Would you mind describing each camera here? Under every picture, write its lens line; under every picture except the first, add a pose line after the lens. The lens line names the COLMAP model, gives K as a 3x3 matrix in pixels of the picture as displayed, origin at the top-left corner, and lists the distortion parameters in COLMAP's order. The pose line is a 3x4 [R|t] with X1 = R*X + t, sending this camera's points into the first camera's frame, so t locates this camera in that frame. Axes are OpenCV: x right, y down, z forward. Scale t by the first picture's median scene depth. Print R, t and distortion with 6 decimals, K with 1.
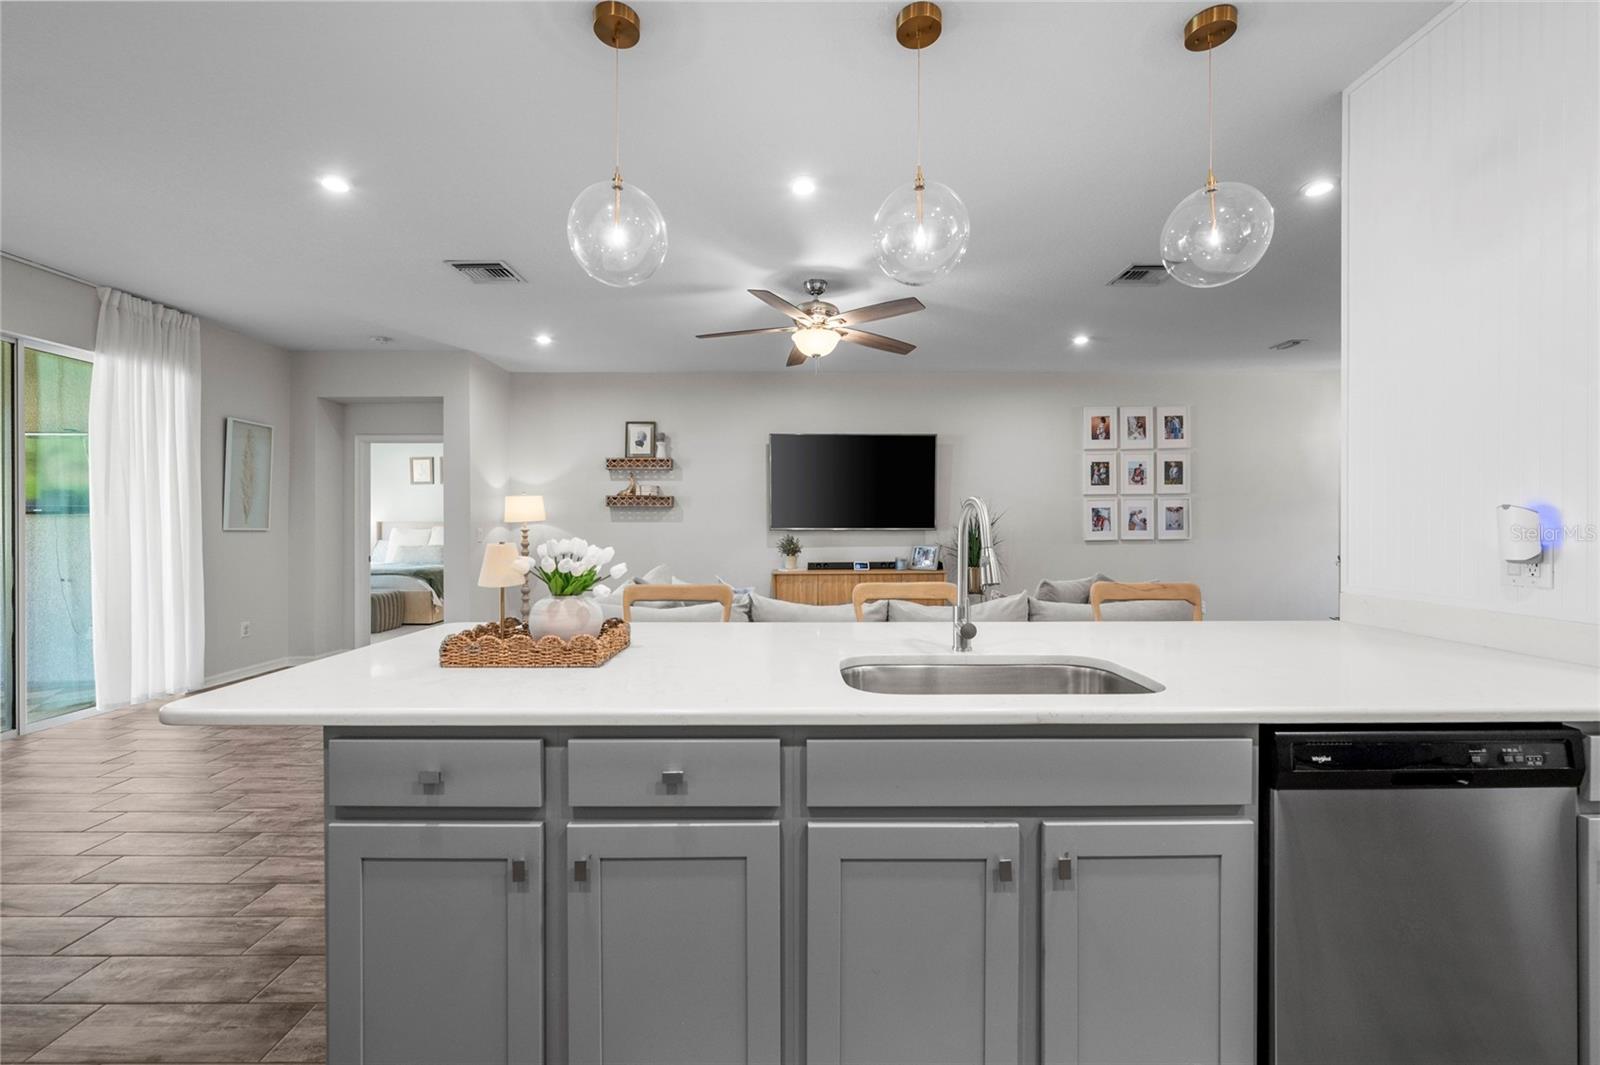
lens RADIAL K [[632.9, 0, 800.7], [0, 632.9, 525.1], [0, 0, 1]] dist [0.001319, -0.001999]
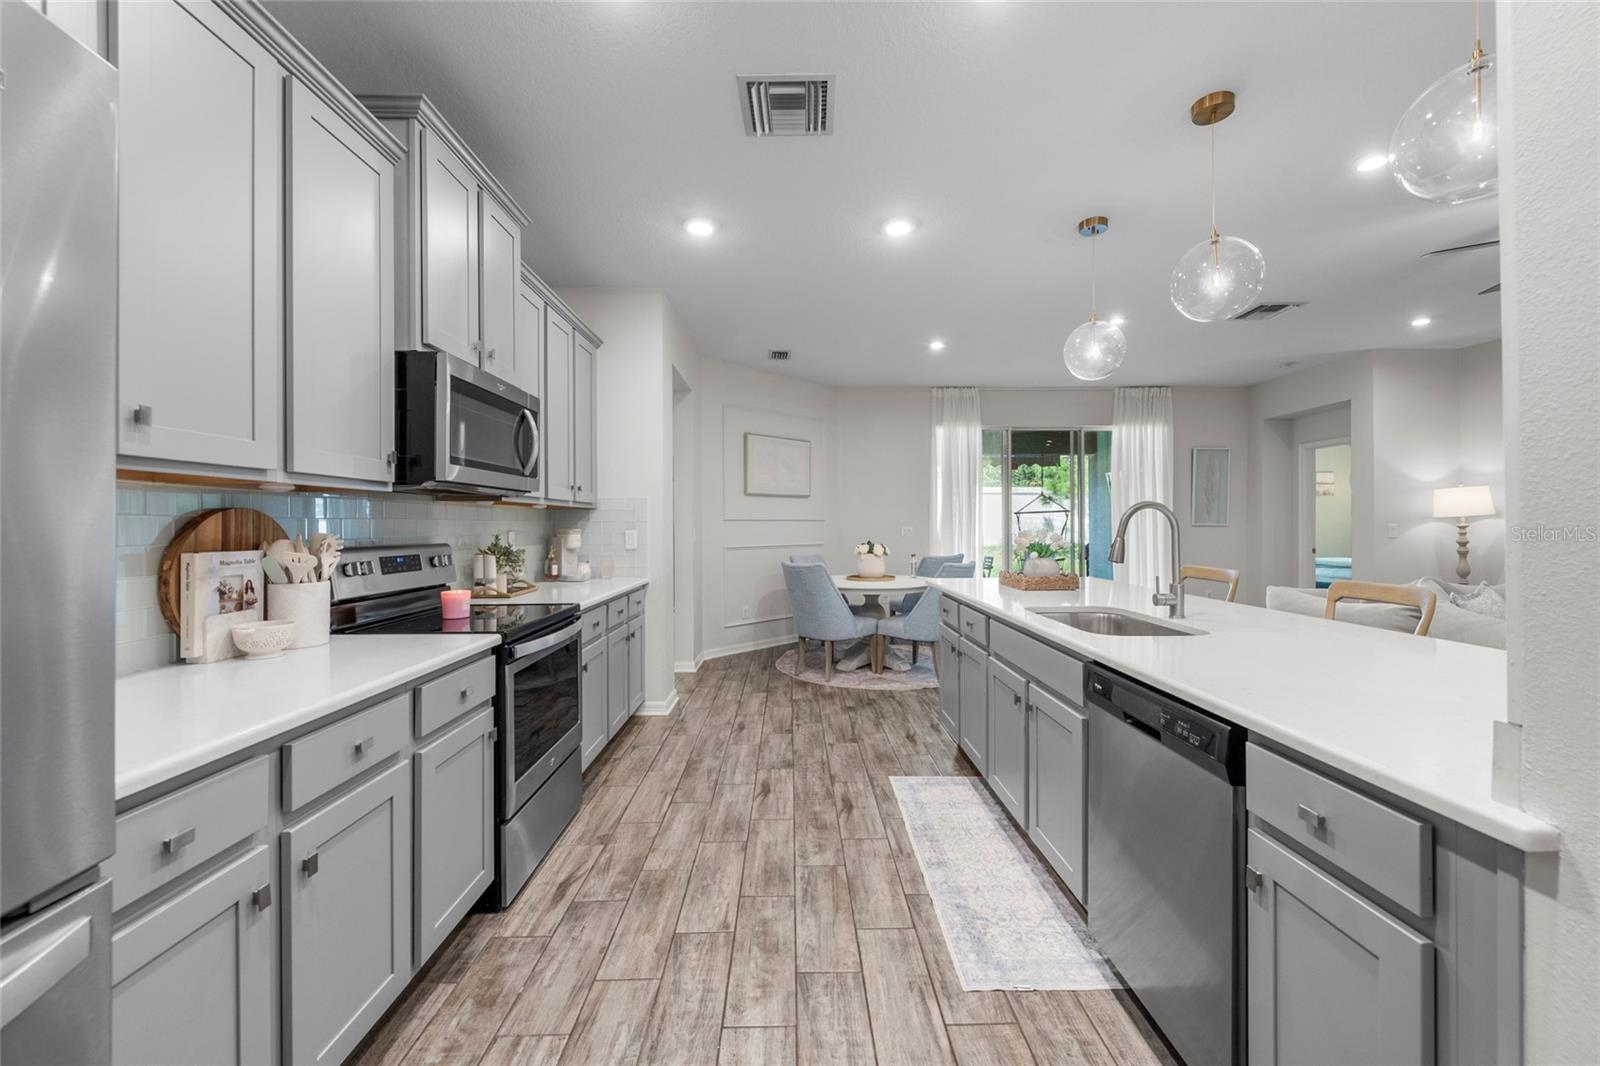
lens RADIAL K [[633.0, 0, 800.2], [0, 633.0, 523.8], [0, 0, 1]] dist [-0.000730, -0.000913]
pose [[0.008701, 0.000925, -0.999962, 0.431544], [0.004681, 0.999989, 0.000966, -0.000285], [0.999951, -0.004689, 0.008697, 0.061199]]
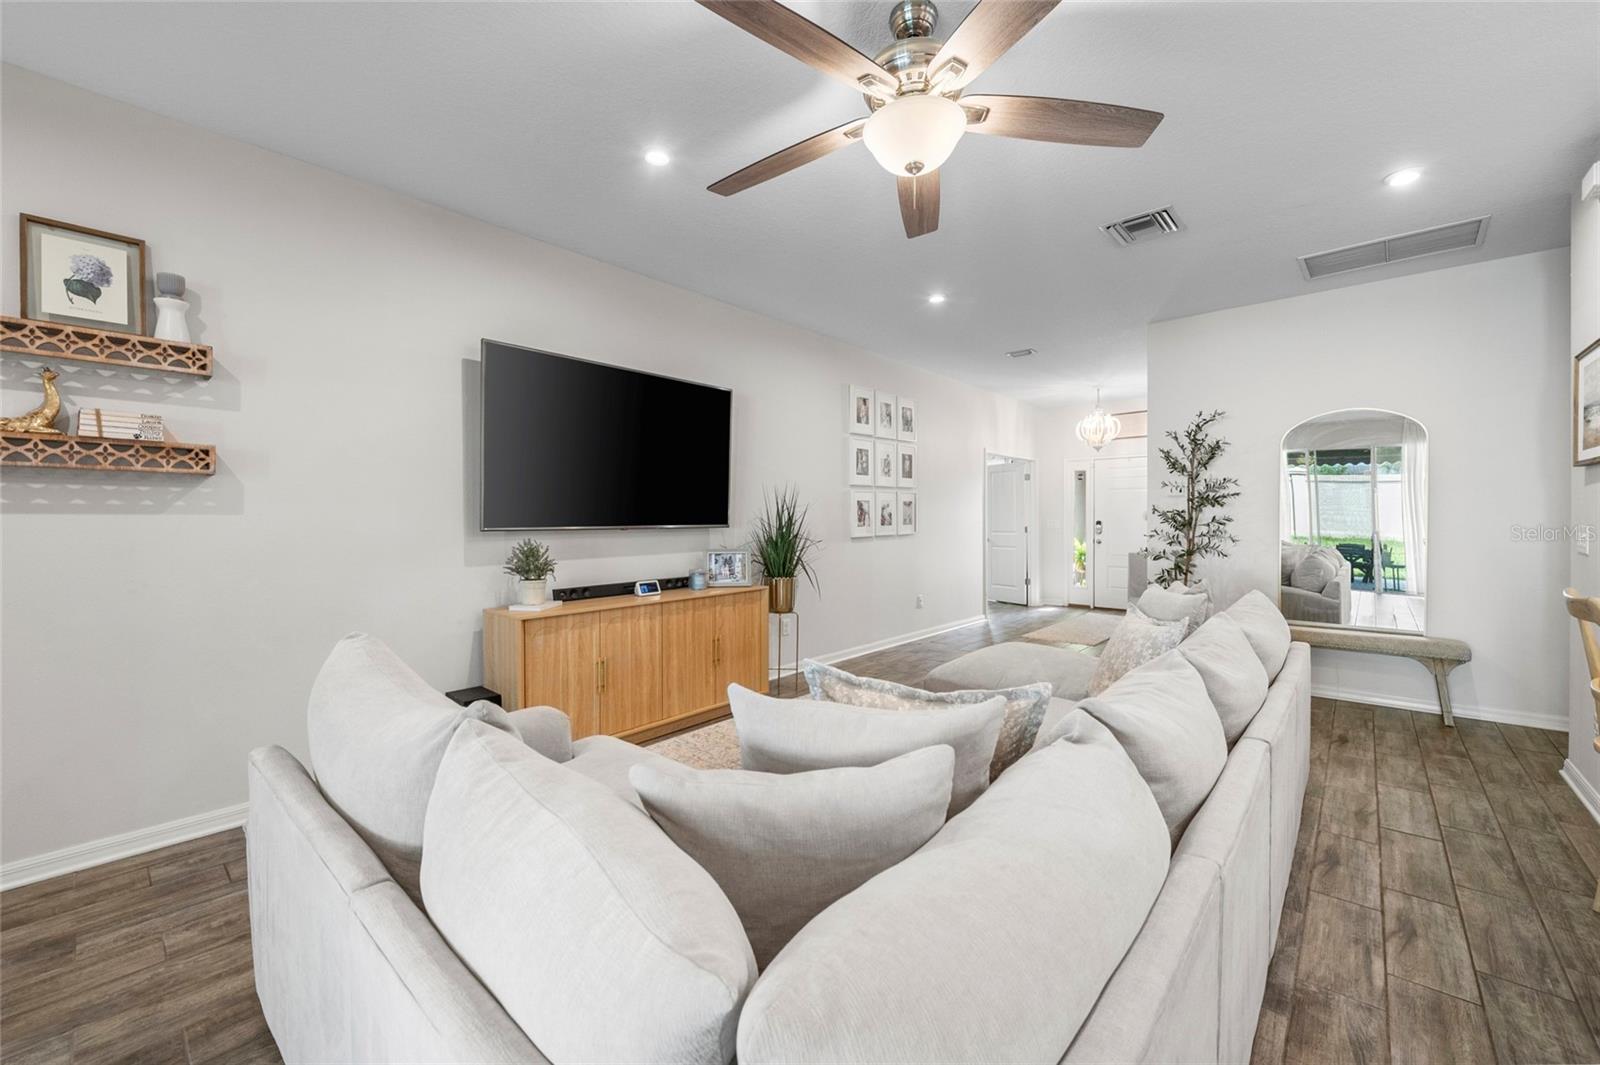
lens RADIAL K [[632.9, 0, 803.1], [0, 632.9, 525.2], [0, 0, 1]] dist [0.001319, -0.001999]
pose [[0.669087, -0.007749, 0.743144, -0.252000], [0.003778, 0.999968, 0.007026, 0.000832], [-0.743175, -0.001894, 0.669095, 0.476610]]
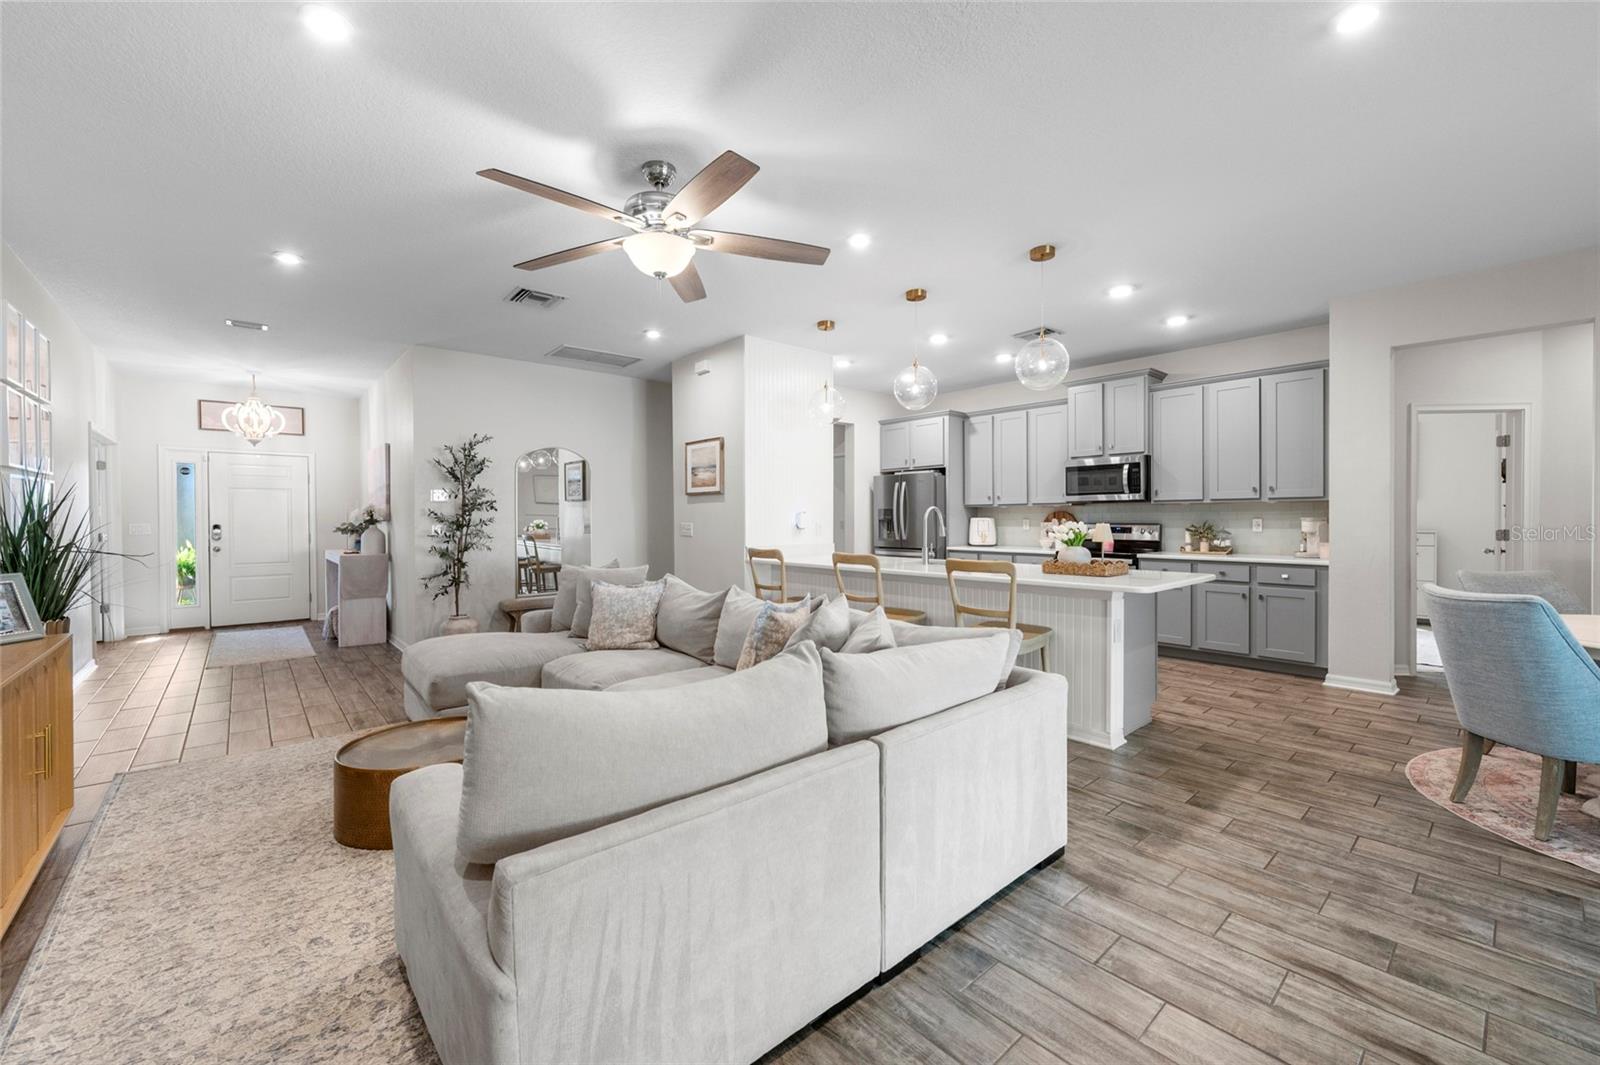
lens RADIAL K [[632.9, 0, 805.9], [0, 632.9, 525.8], [0, 0, 1]] dist [0.001319, -0.001999]
pose [[-0.655772, -0.003987, 0.754948, -0.388235], [0.007829, 0.999896, 0.012082, 0.000342], [-0.754918, 0.013833, -0.655673, 0.860134]]
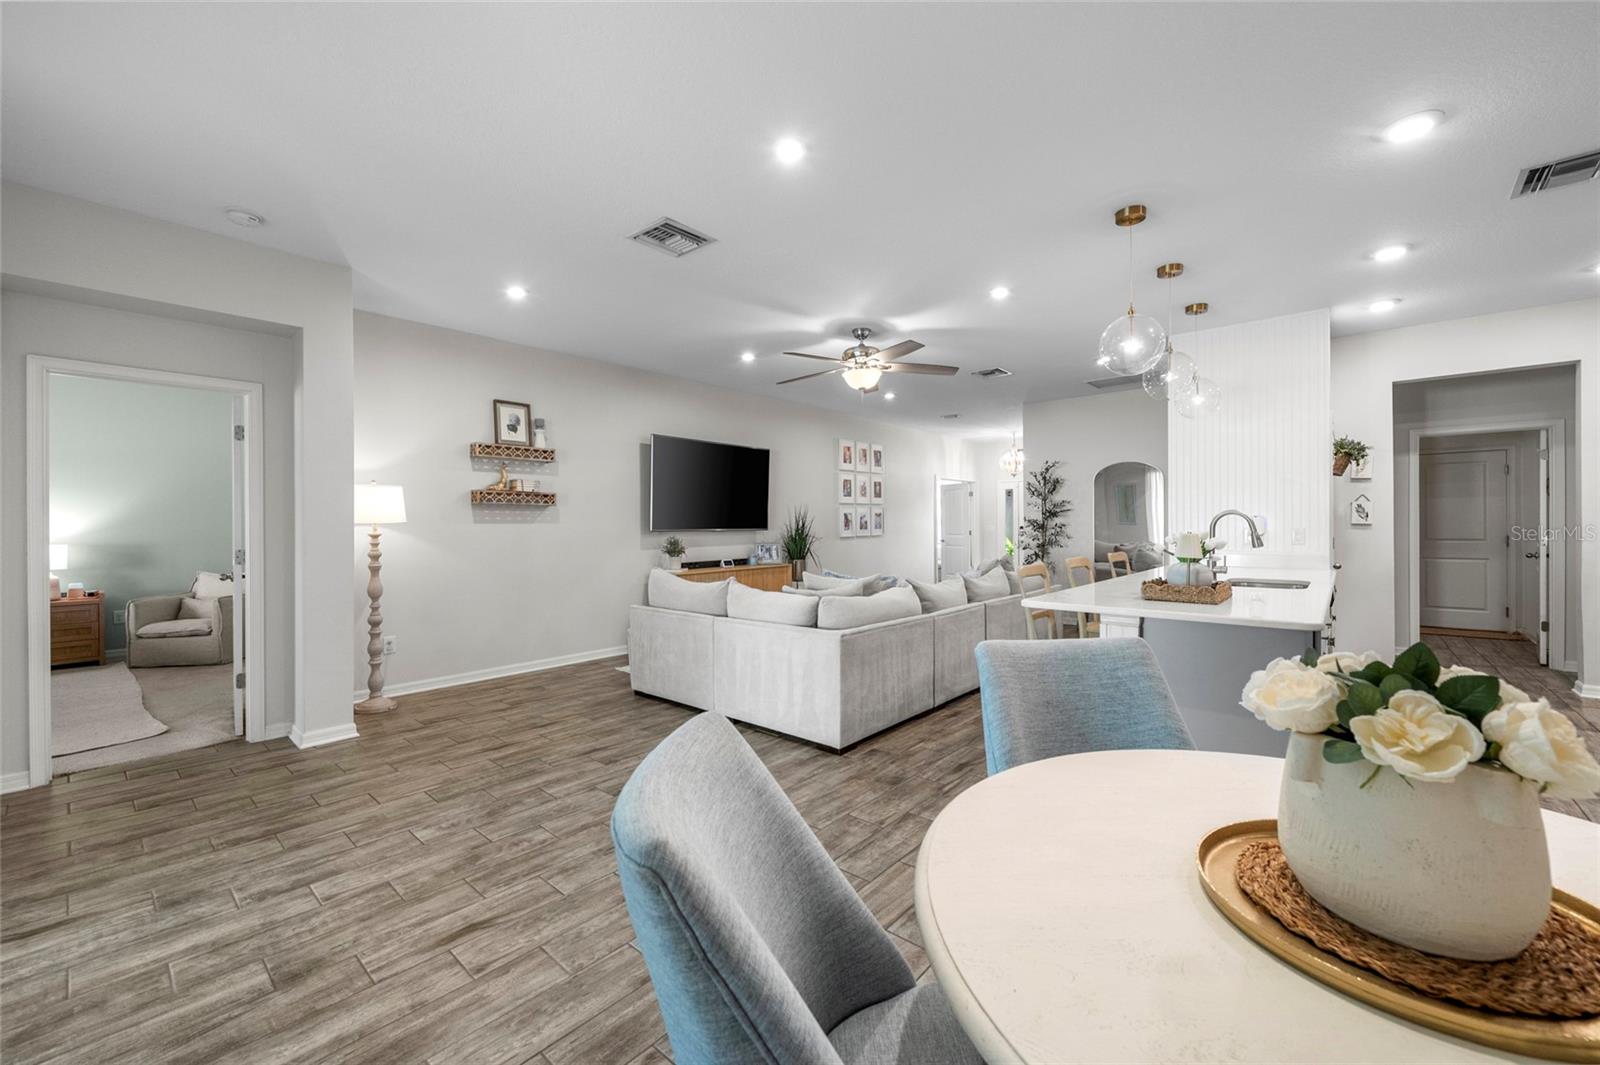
lens RADIAL K [[632.9, 0, 804.2], [0, 632.9, 522.8], [0, 0, 1]] dist [0.001319, -0.001999]
pose [[0.657446, 0.000895, 0.753501, -0.635079], [0.005868, 0.999963, -0.006309, 0.001875], [-0.753479, 0.008569, 0.657416, 0.174608]]
